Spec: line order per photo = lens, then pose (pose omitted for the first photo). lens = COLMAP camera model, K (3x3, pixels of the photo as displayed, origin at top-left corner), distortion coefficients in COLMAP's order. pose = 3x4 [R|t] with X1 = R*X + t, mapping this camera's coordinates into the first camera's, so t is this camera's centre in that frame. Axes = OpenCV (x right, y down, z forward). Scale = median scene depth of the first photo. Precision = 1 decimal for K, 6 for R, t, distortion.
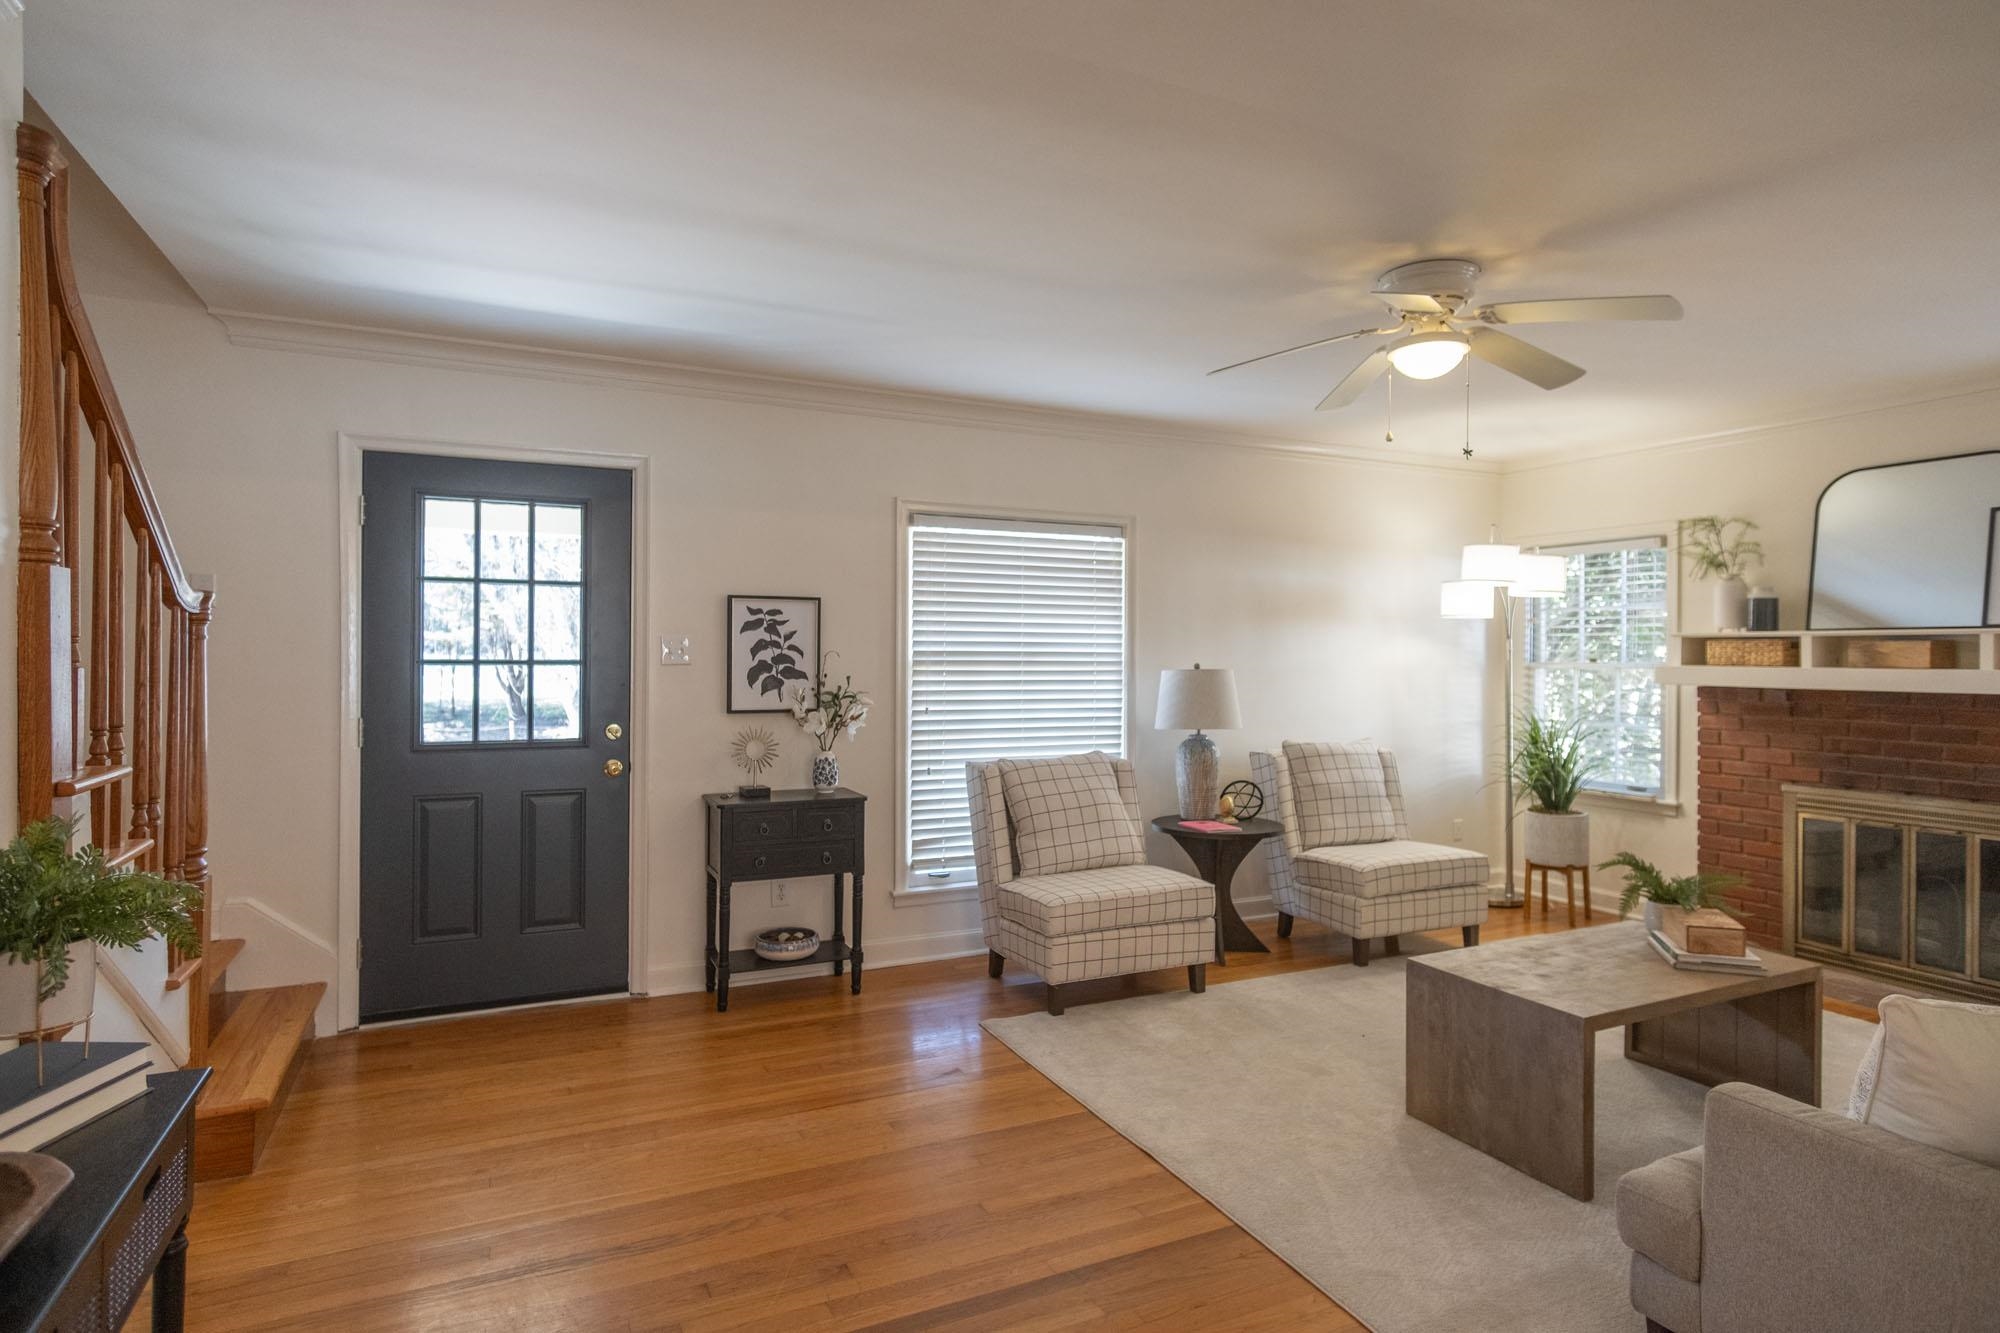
lens RADIAL K [[1052.5, 0, 1000.0], [0, 1052.5, 659.5], [0, 0, 1]] dist [0.007254, 0.001366]
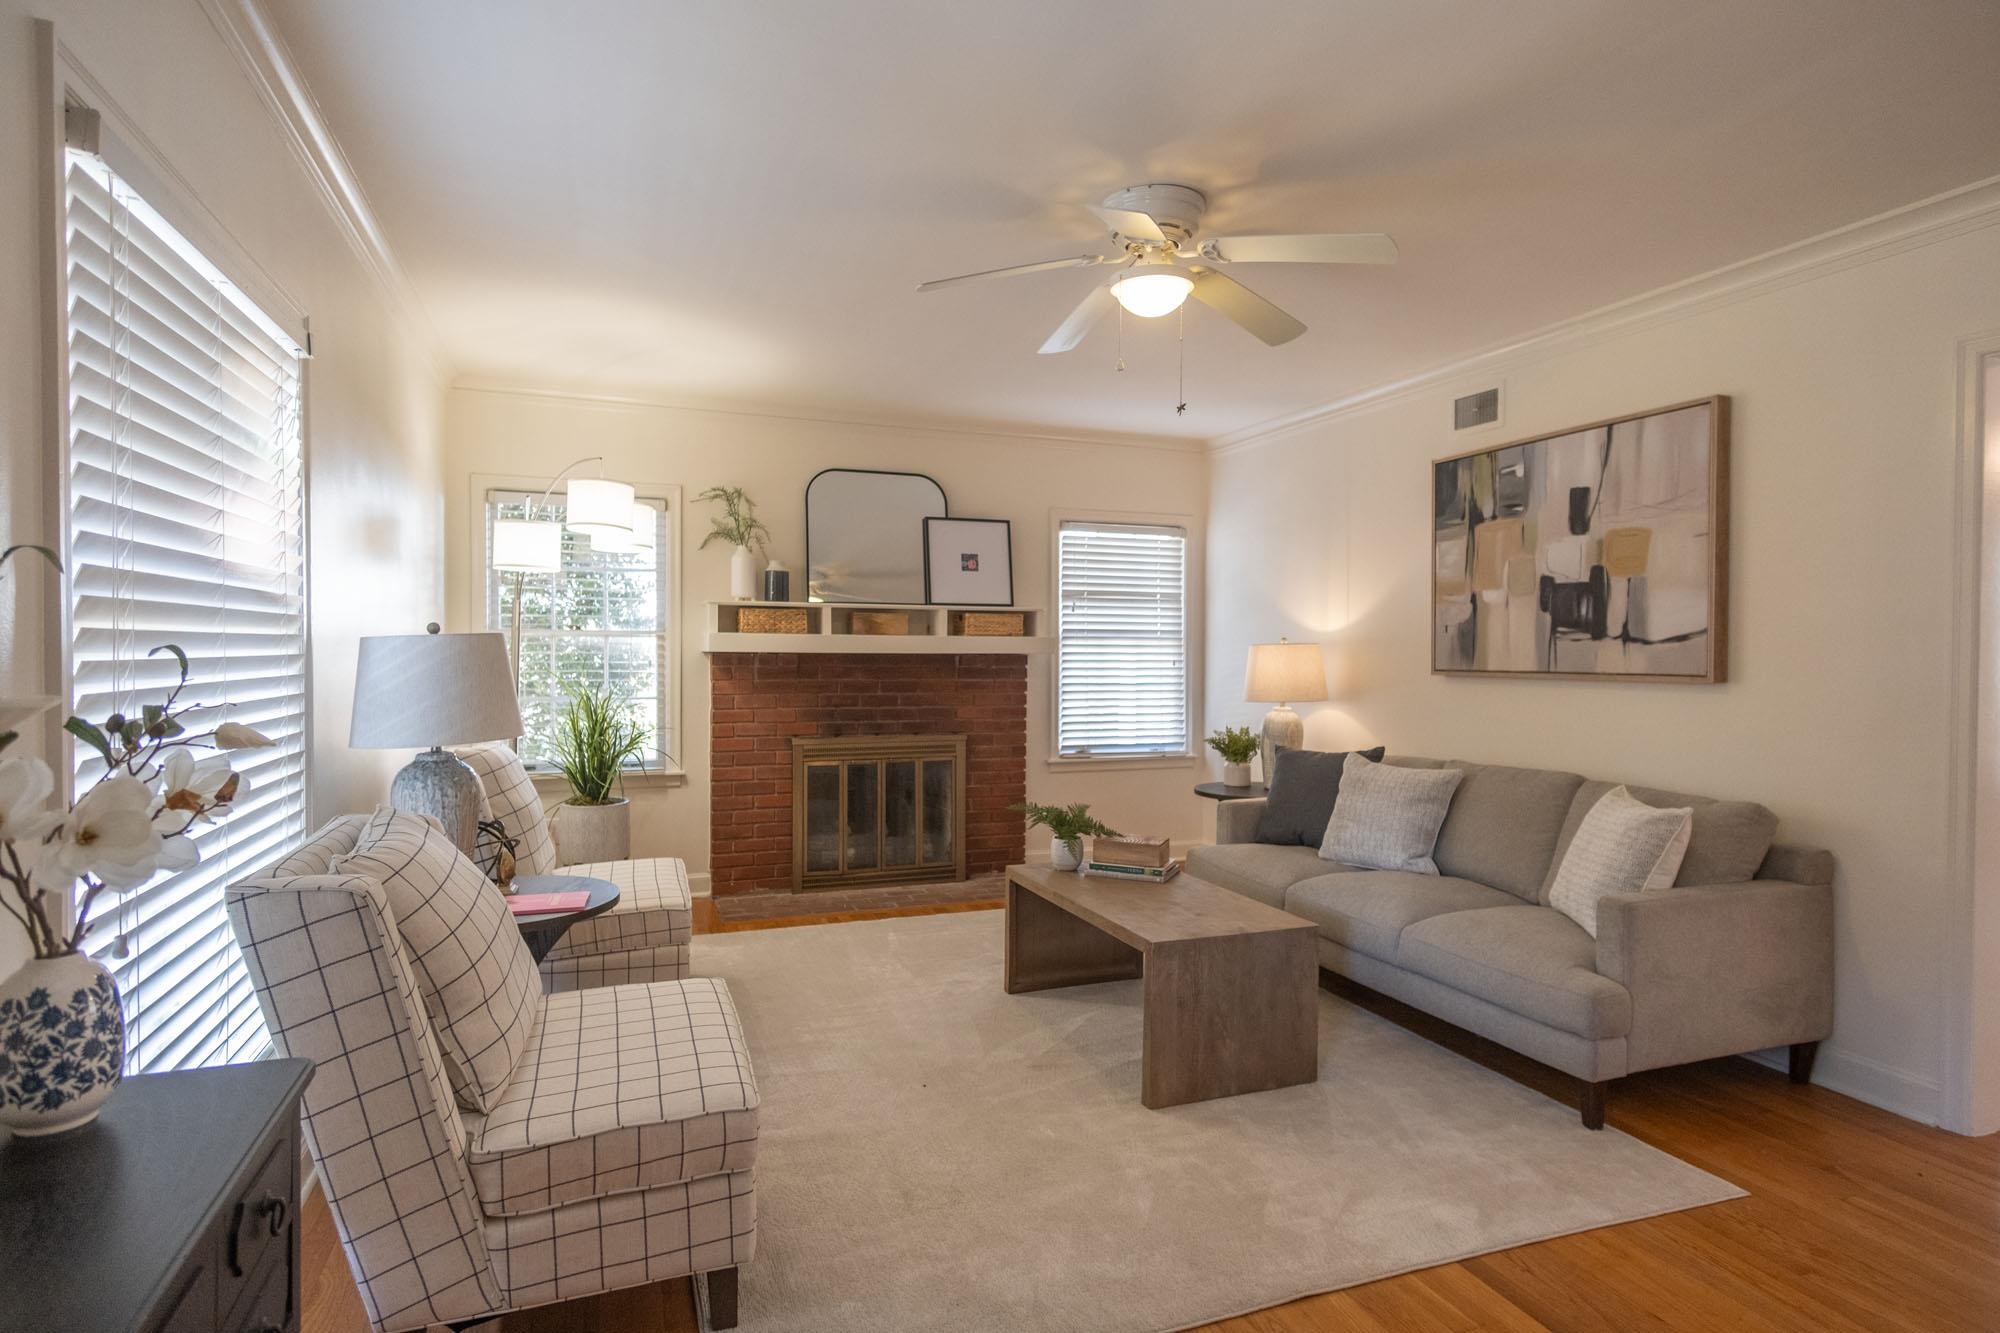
lens RADIAL K [[1052.5, 0, 1001.8], [0, 1052.5, 669.1], [0, 0, 1]] dist [0.007254, 0.001366]
pose [[0.092161, -0.026678, 0.995387, -0.345392], [-0.001714, 0.999635, 0.026951, 0.013572], [-0.995743, -0.004190, 0.092082, 0.677780]]
